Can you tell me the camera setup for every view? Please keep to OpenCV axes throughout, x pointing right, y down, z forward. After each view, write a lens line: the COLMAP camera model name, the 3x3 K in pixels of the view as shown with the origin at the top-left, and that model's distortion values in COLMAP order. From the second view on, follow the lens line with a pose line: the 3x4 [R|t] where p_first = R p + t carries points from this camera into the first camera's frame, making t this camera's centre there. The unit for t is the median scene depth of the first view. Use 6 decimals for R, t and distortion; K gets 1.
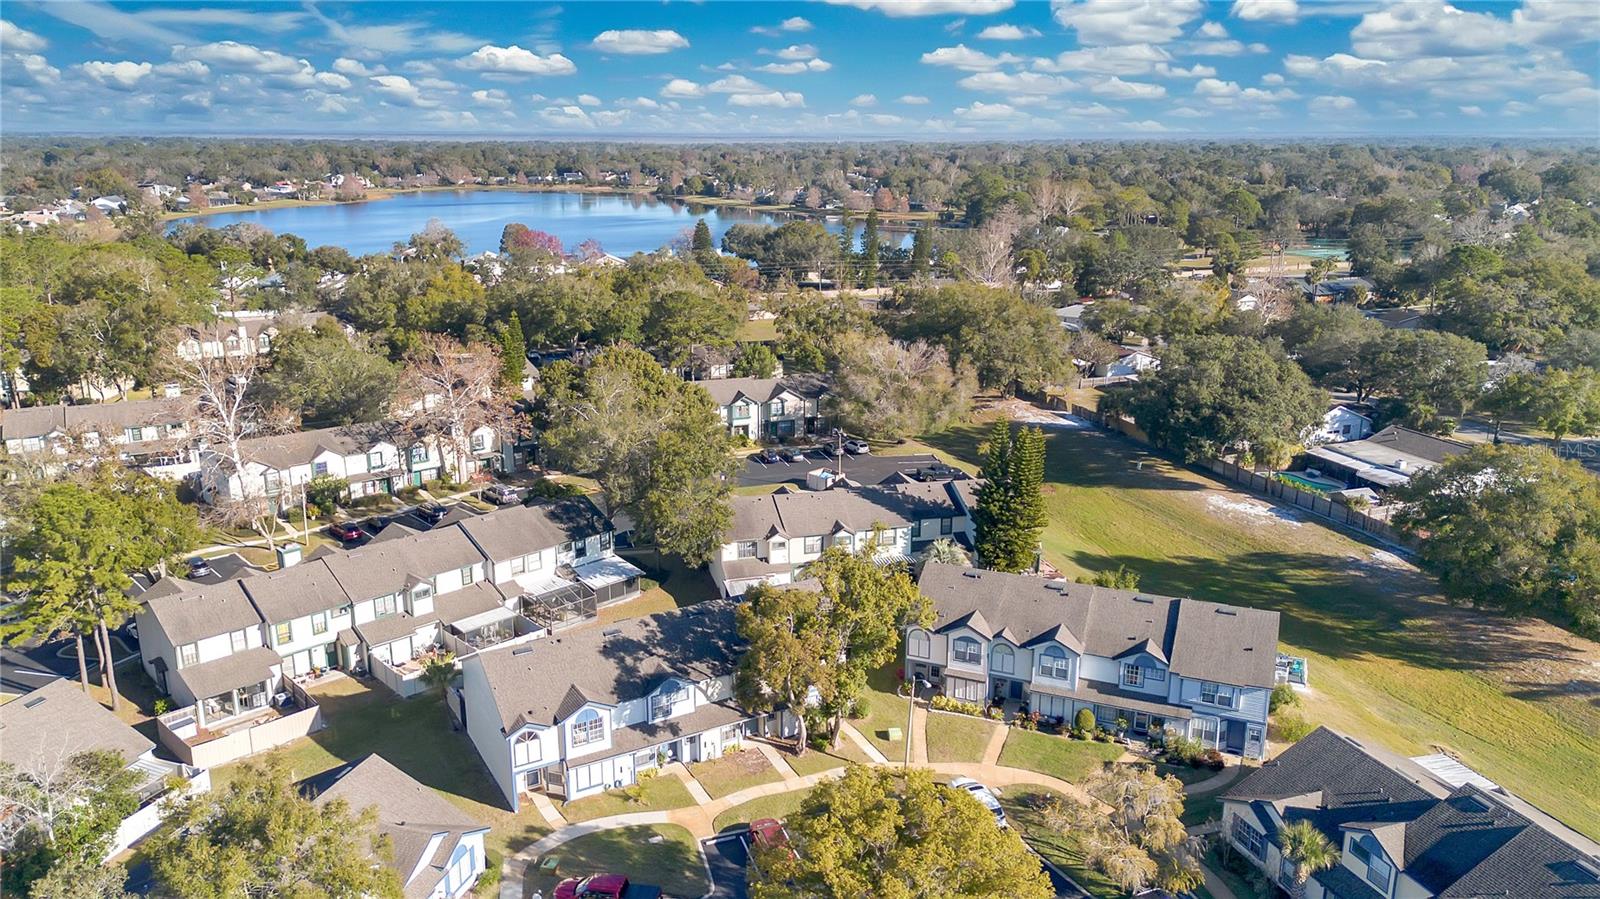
lens RADIAL K [[1180.5, 0, 803.6], [0, 1180.5, 449.1], [0, 0, 1]] dist [0.039944, -0.011902]
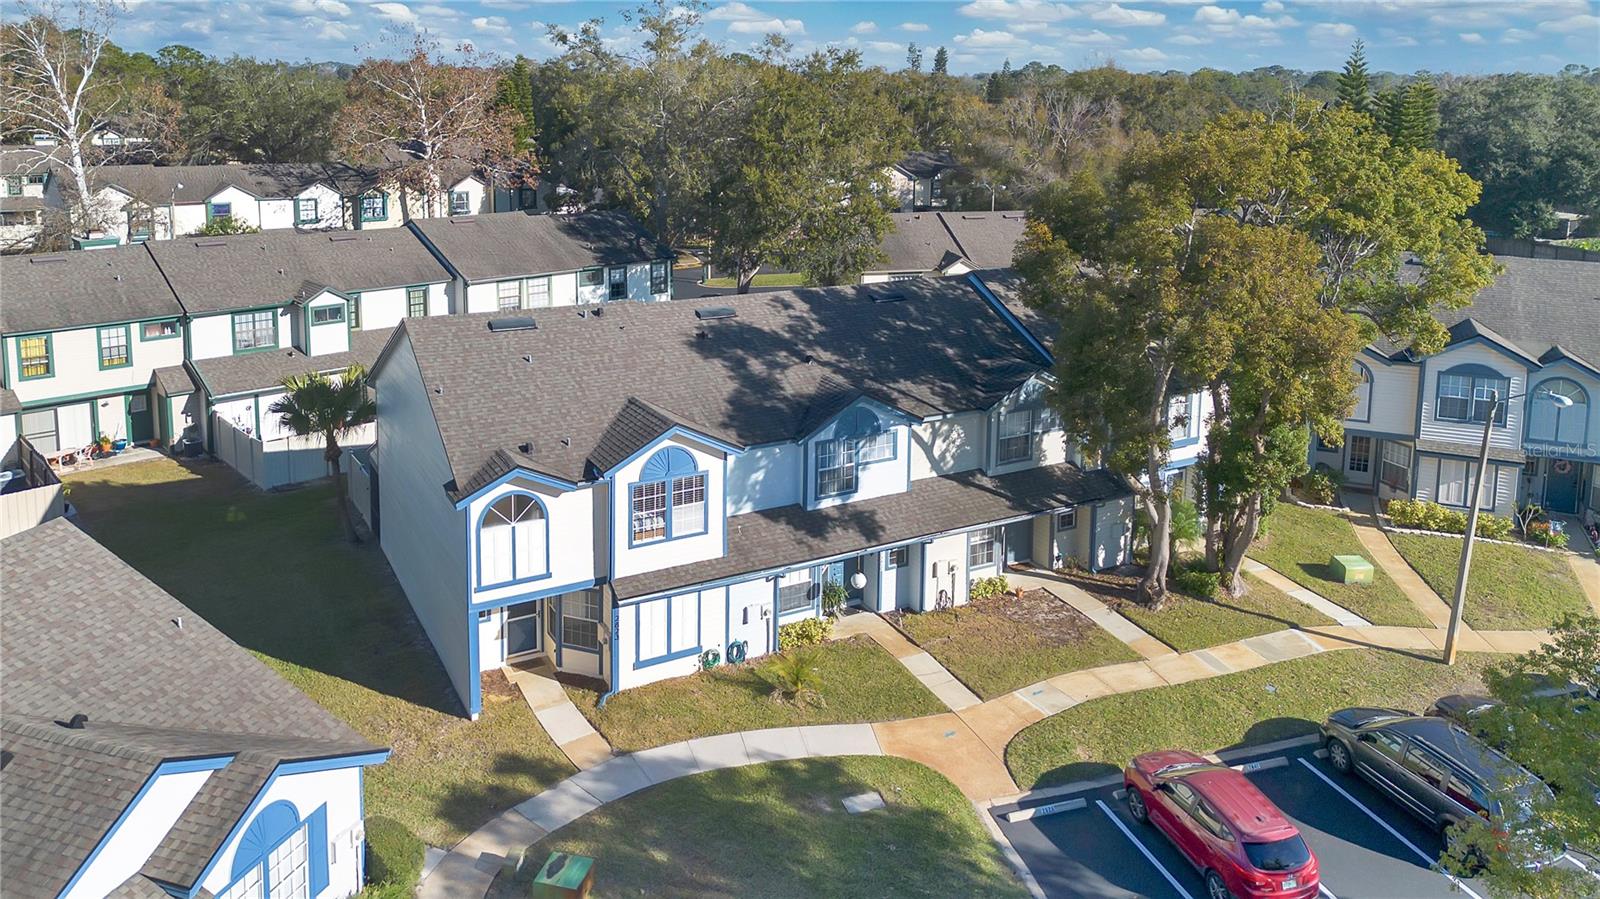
lens RADIAL K [[1180.5, 0, 792.0], [0, 1180.5, 258.3], [0, 0, 1]] dist [0.039944, -0.011902]
pose [[0.999787, 0.017240, -0.011332, -0.131120], [-0.018491, 0.992407, -0.121598, 0.192658], [0.009150, 0.121782, 0.992515, 0.571590]]
